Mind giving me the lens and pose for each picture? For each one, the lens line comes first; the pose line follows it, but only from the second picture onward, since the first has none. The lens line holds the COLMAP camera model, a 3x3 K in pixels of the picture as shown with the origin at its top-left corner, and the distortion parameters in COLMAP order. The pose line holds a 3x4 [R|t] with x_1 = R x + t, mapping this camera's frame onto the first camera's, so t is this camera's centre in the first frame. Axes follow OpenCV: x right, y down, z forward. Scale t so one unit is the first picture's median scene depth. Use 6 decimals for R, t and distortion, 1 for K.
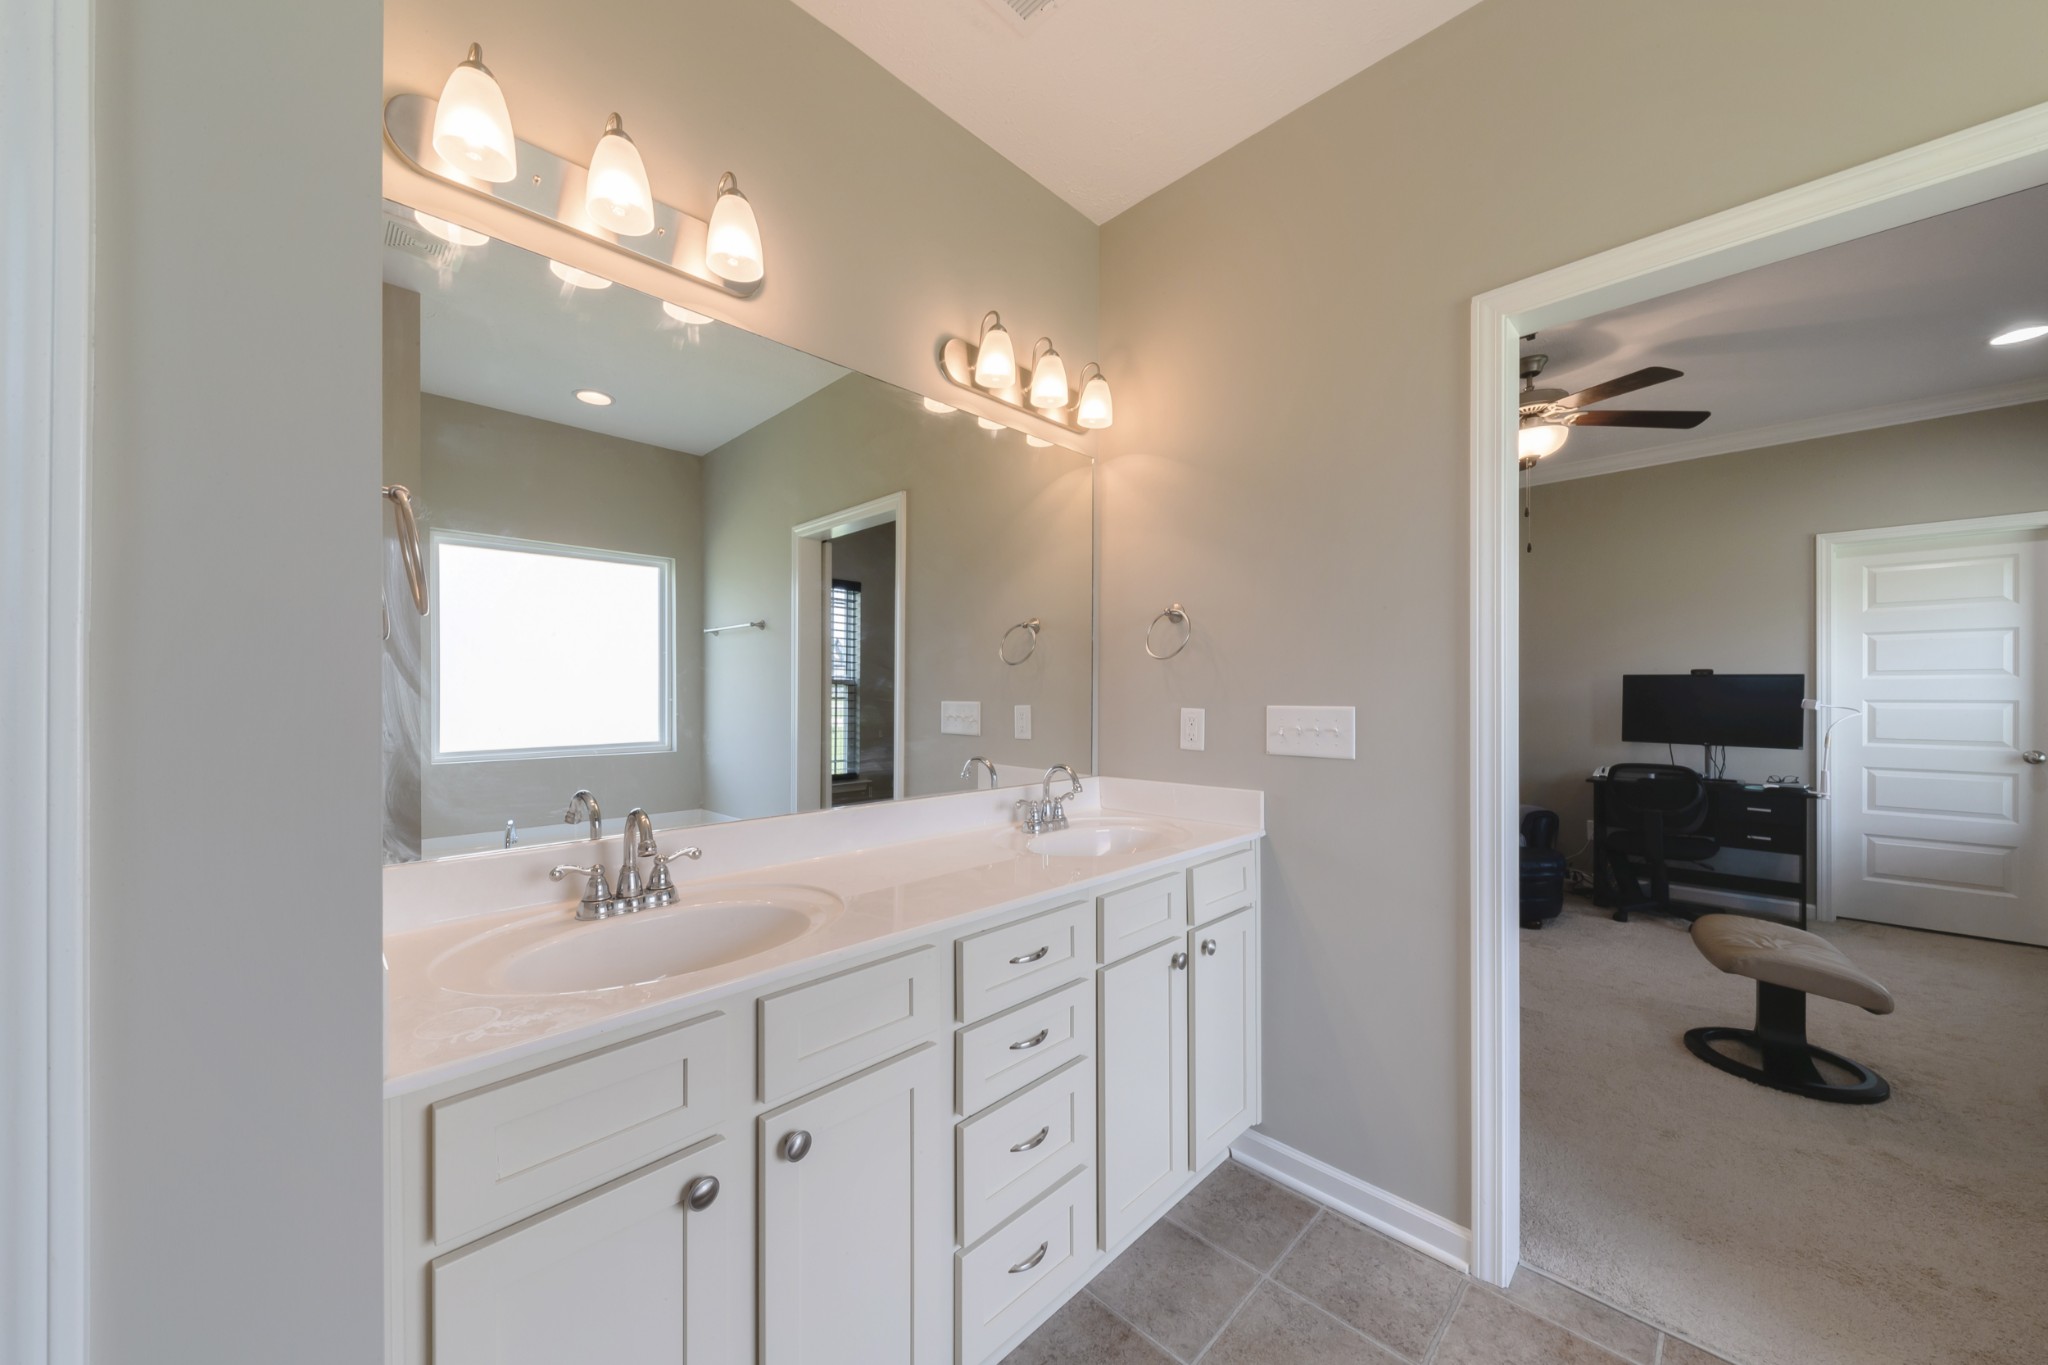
lens RADIAL K [[742.2, 0, 1025.8], [0, 742.2, 696.3], [0, 0, 1]] dist [0.001544, -0.001623]
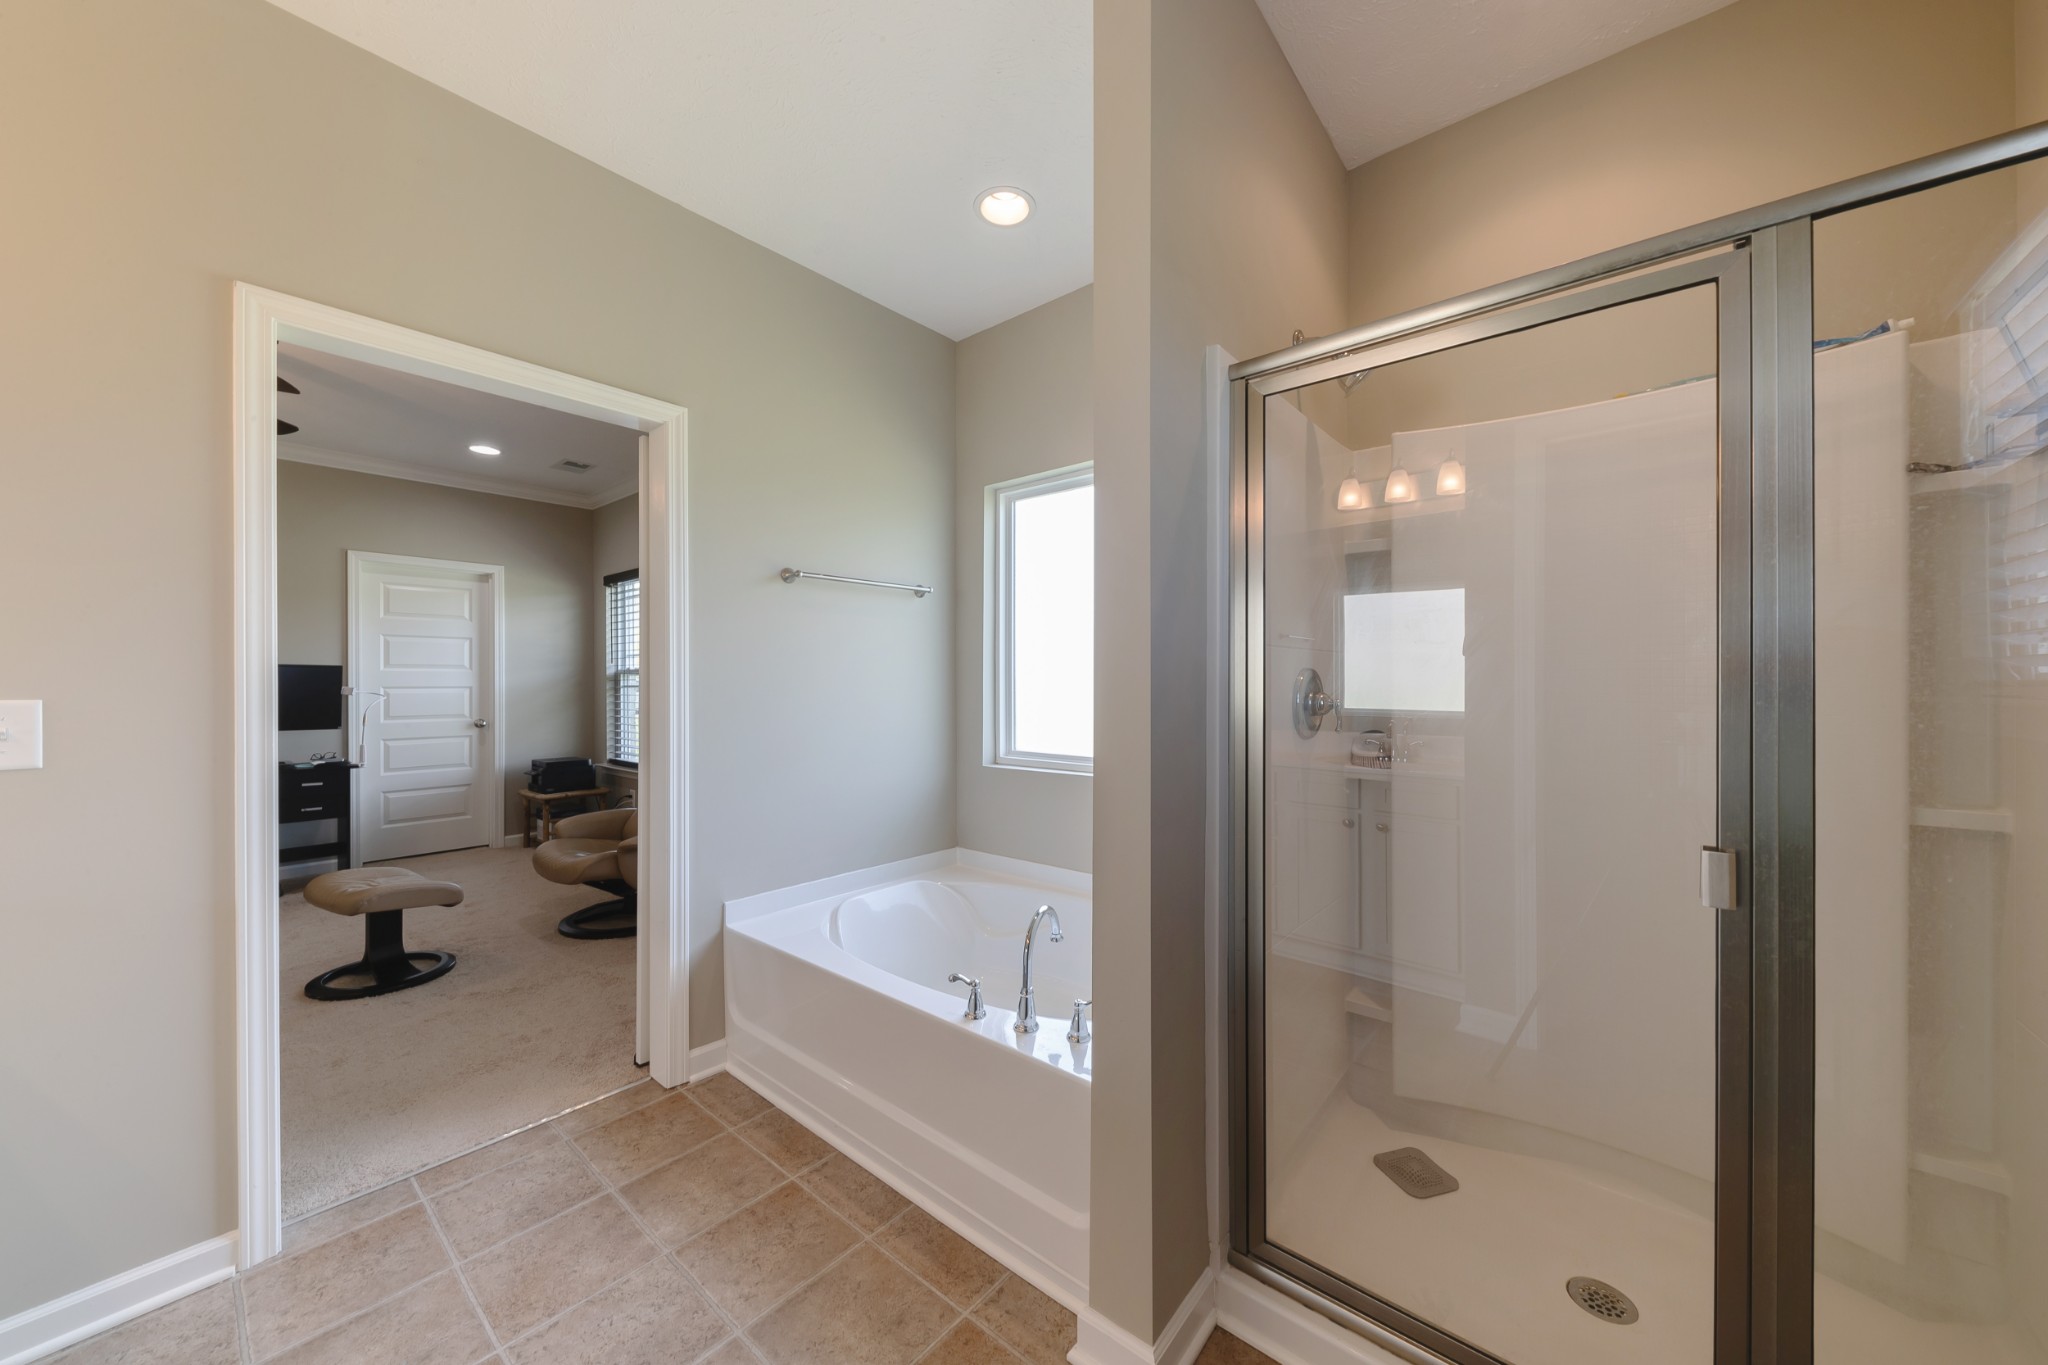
lens RADIAL K [[720.4, 0, 1024.0], [0, 720.4, 682.5], [0, 0, 1]] dist [0.006768, -0.000043]
pose [[-0.101061, -0.001334, 0.994879, -0.325763], [0.003594, 0.999992, 0.001706, -0.001042], [-0.994874, 0.003748, -0.101056, 0.040694]]
